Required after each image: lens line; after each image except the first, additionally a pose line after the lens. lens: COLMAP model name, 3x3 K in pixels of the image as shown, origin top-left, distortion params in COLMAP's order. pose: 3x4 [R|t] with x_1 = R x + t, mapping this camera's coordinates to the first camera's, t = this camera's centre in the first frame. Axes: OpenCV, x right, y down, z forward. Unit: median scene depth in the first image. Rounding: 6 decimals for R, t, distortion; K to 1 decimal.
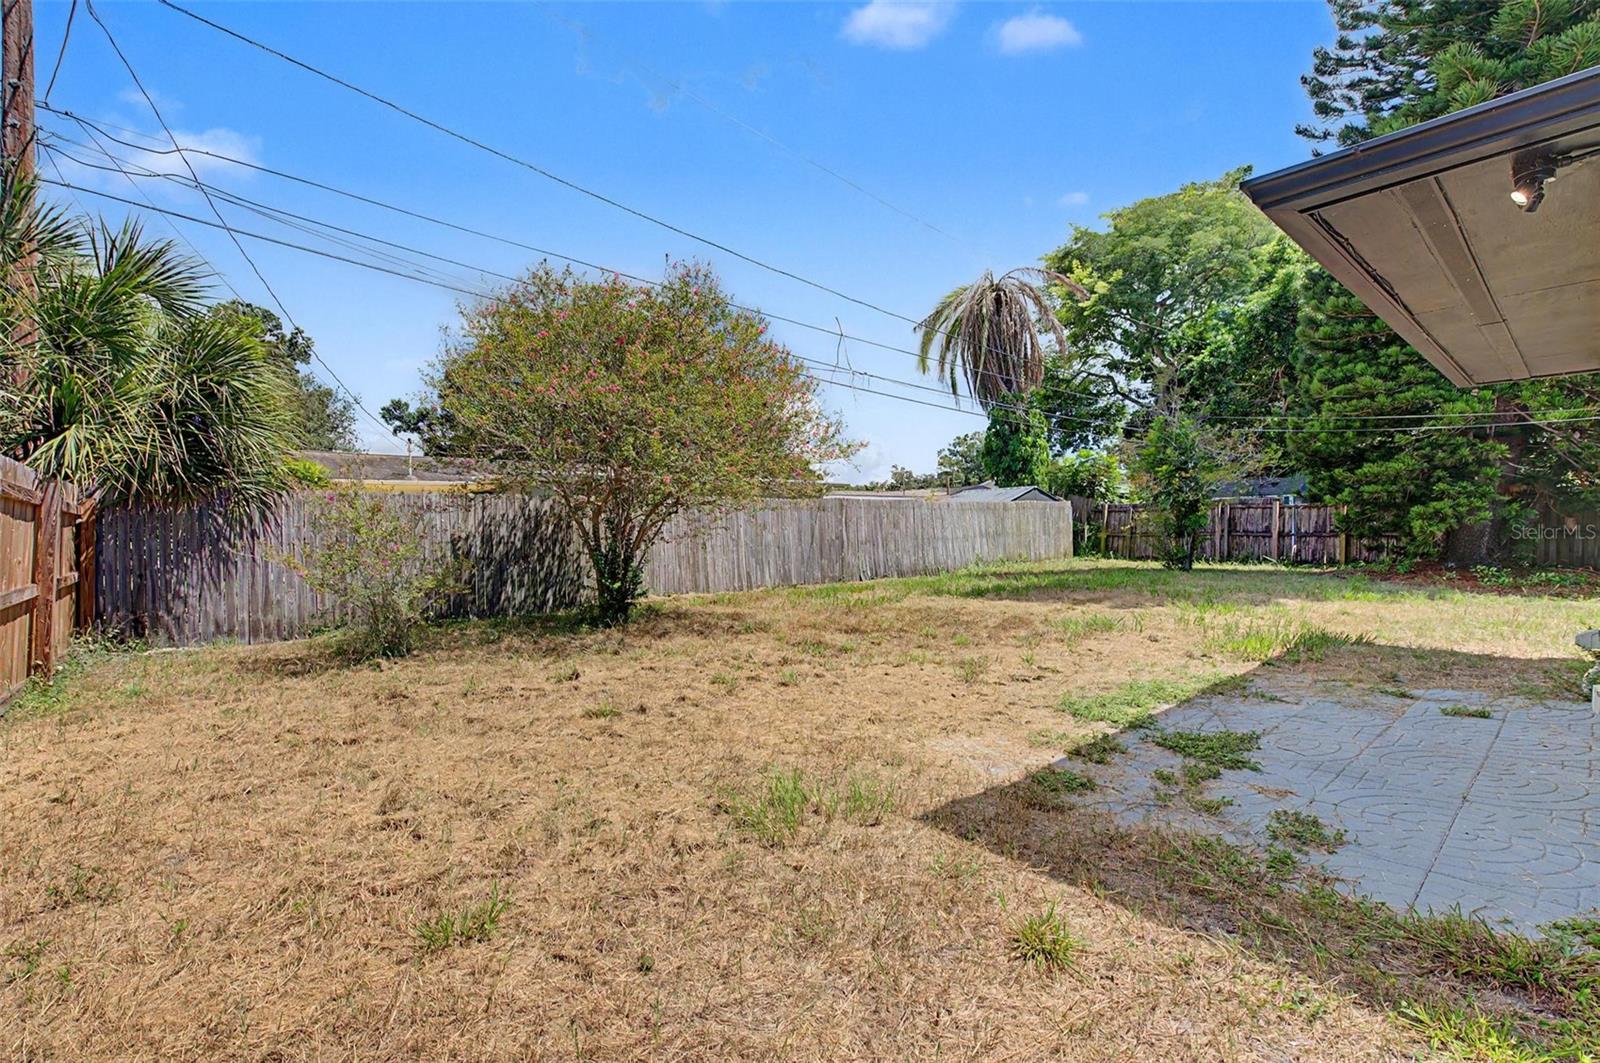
lens RADIAL K [[721.8, 0, 802.6], [0, 721.8, 528.6], [0, 0, 1]] dist [-0.000006, 0.000023]
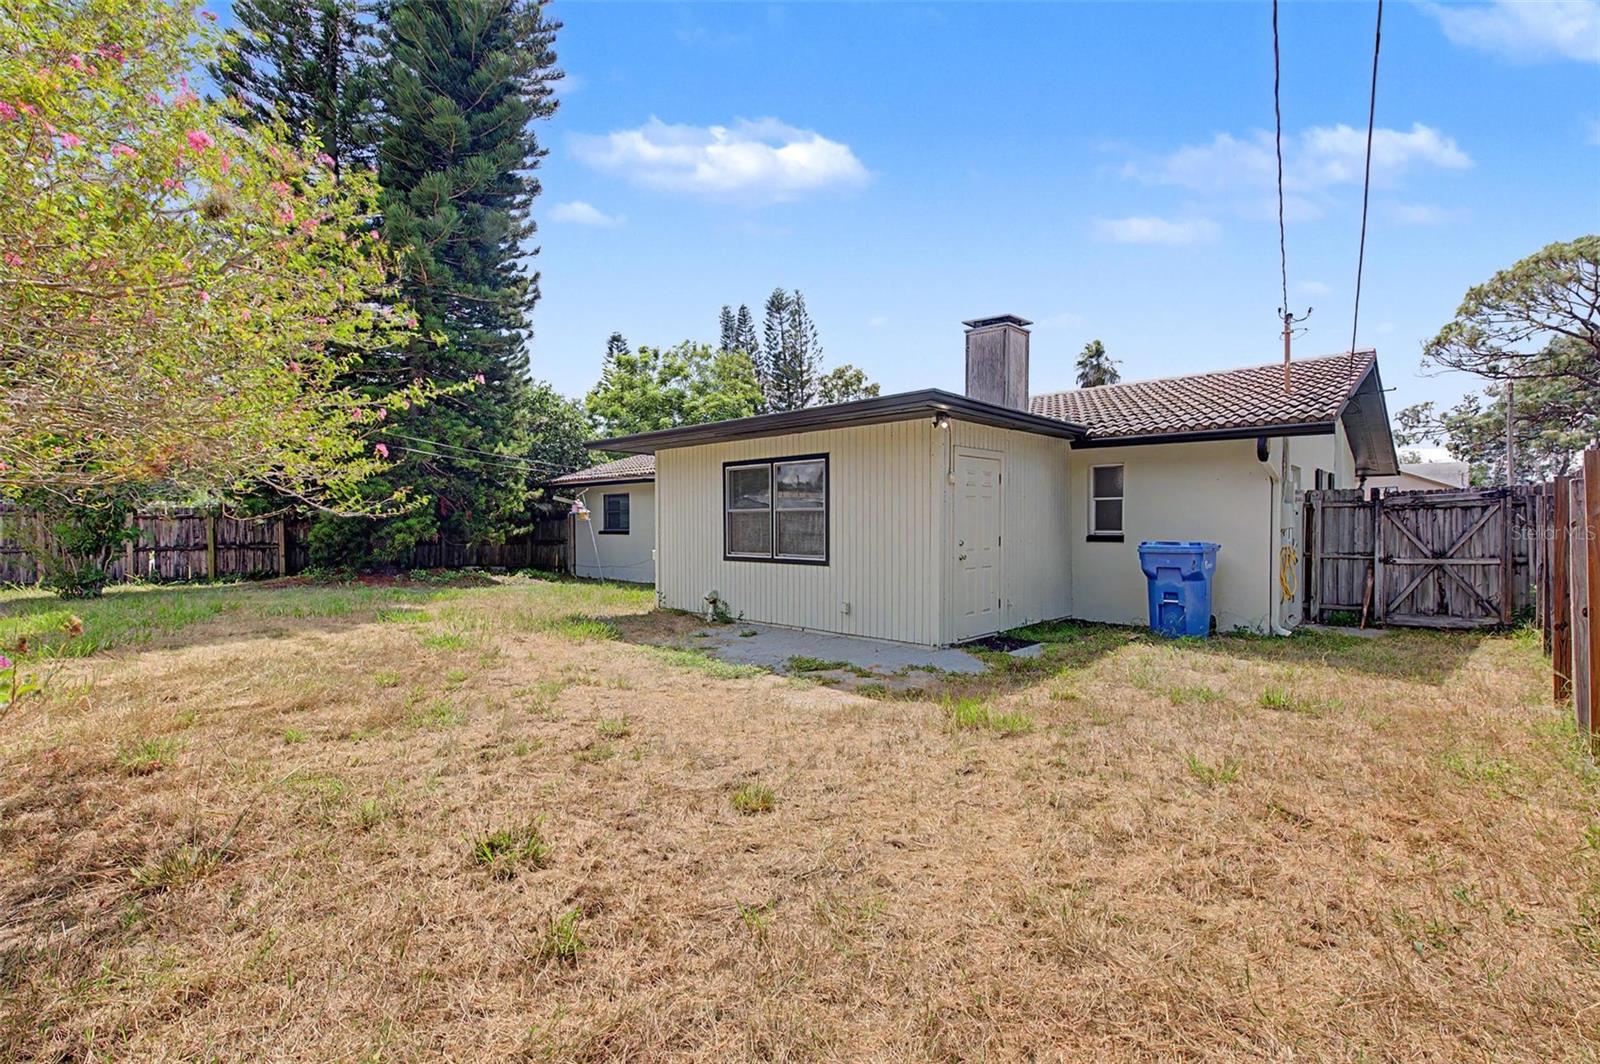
lens RADIAL K [[721.8, 0, 802.6], [0, 721.8, 533.3], [0, 0, 1]] dist [-0.000006, 0.000023]
pose [[-0.137473, 0.007002, 0.990481, -0.321973], [0.004160, 0.999970, -0.006492, -0.001752], [-0.990497, 0.003228, -0.137498, 0.339997]]
